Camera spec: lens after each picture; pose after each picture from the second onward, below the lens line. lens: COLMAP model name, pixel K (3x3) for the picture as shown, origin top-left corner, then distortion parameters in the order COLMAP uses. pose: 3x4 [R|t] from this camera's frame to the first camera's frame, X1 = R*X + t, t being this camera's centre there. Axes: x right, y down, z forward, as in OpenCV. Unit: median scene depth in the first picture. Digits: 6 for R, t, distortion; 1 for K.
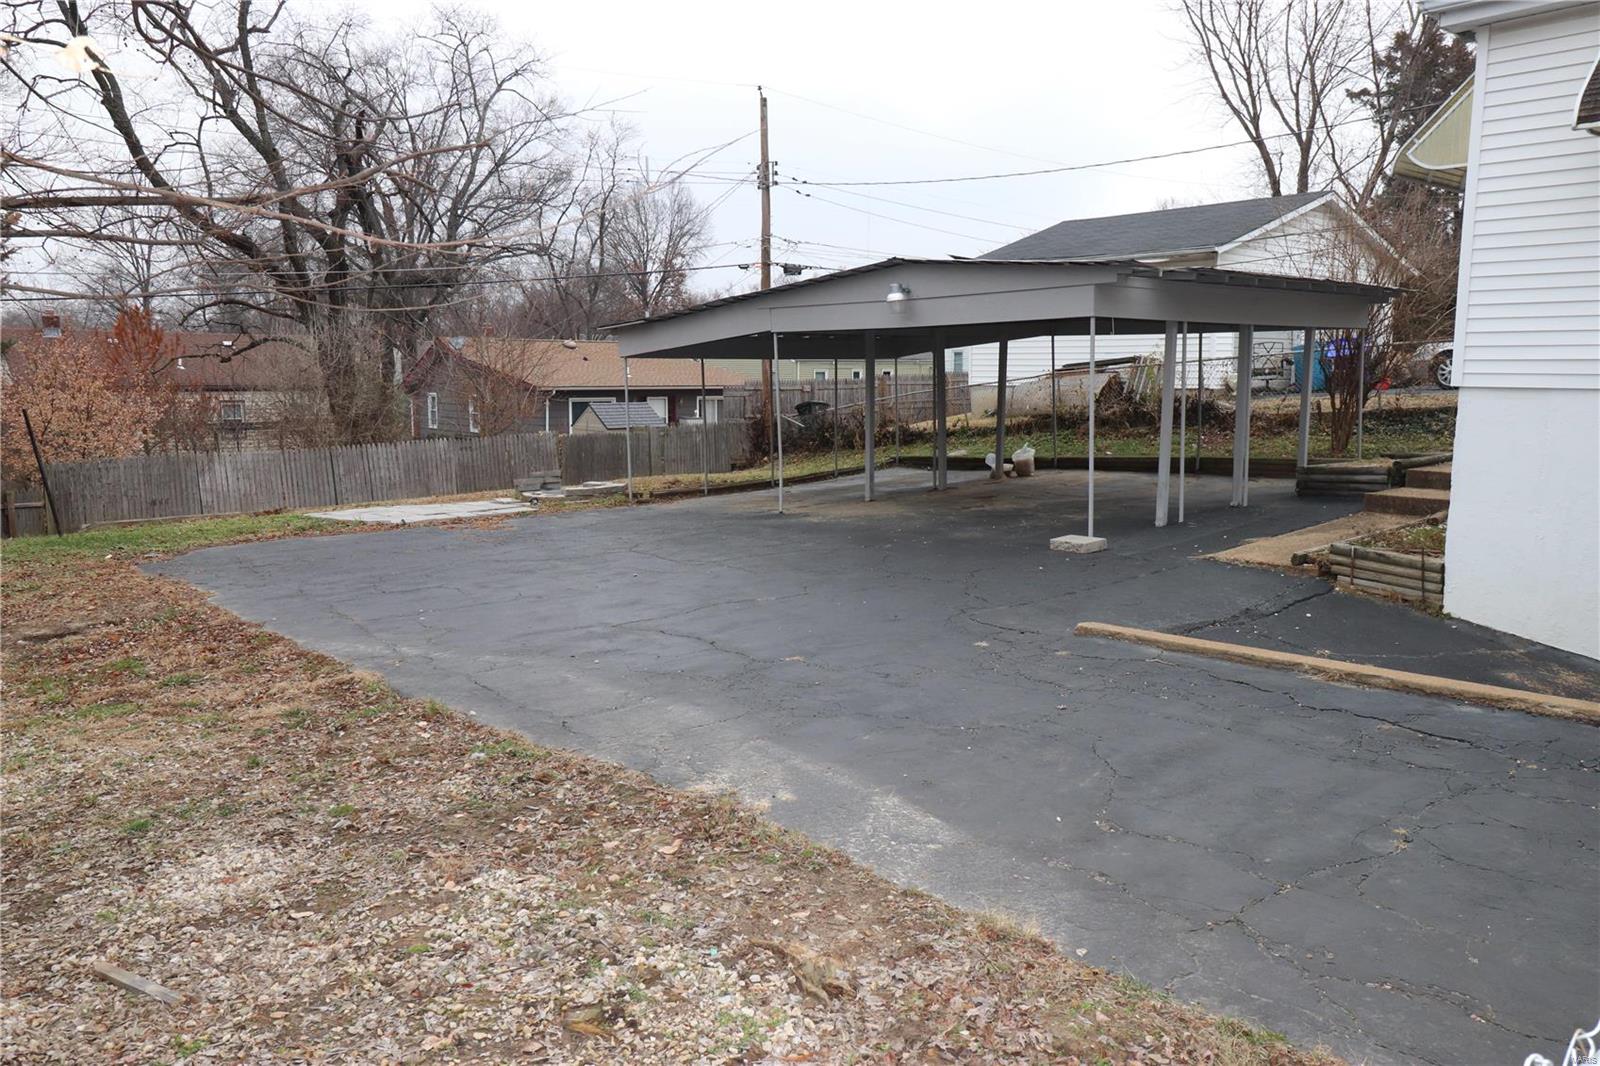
lens RADIAL K [[1264.2, 0, 800.0], [0, 1264.2, 533.0], [0, 0, 1]] dist [-0.000162, 0.000086]
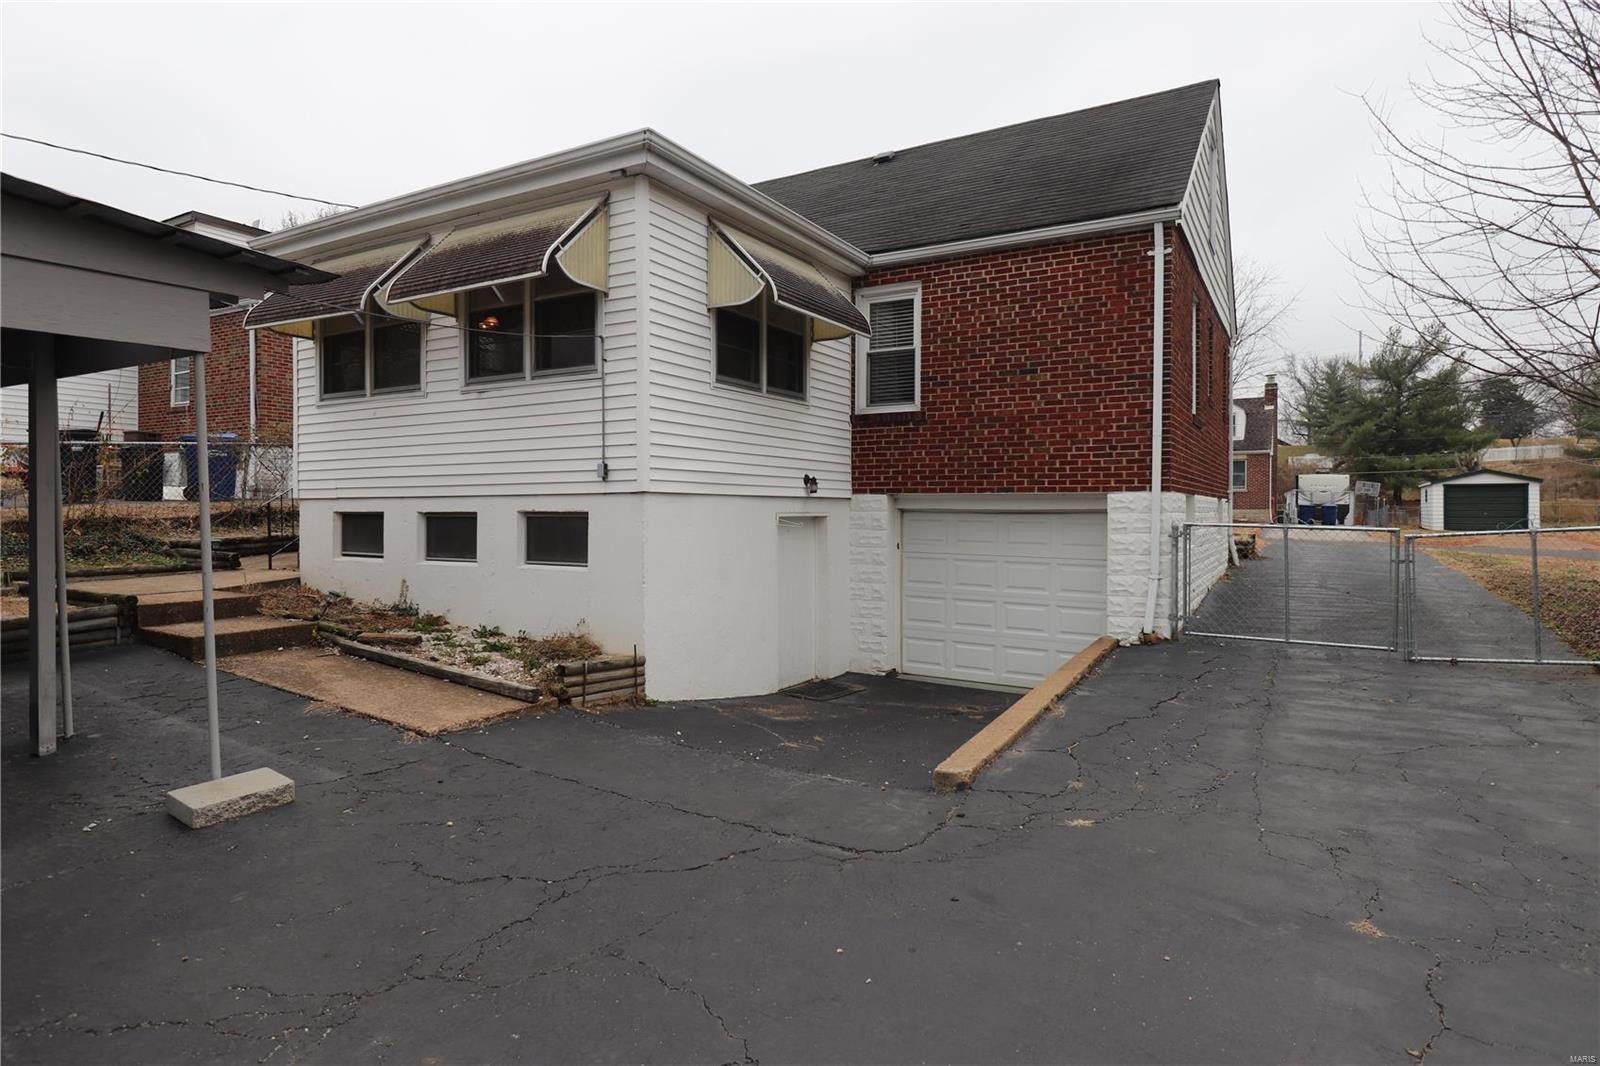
lens RADIAL K [[879.1, 0, 800.0], [0, 879.1, 533.0], [0, 0, 1]] dist [-0.001863, -0.000579]
pose [[-0.354763, -0.028472, 0.934523, -0.235845], [0.119981, 0.989885, 0.075706, -0.119791], [-0.927226, 0.138982, -0.347758, 1.114798]]
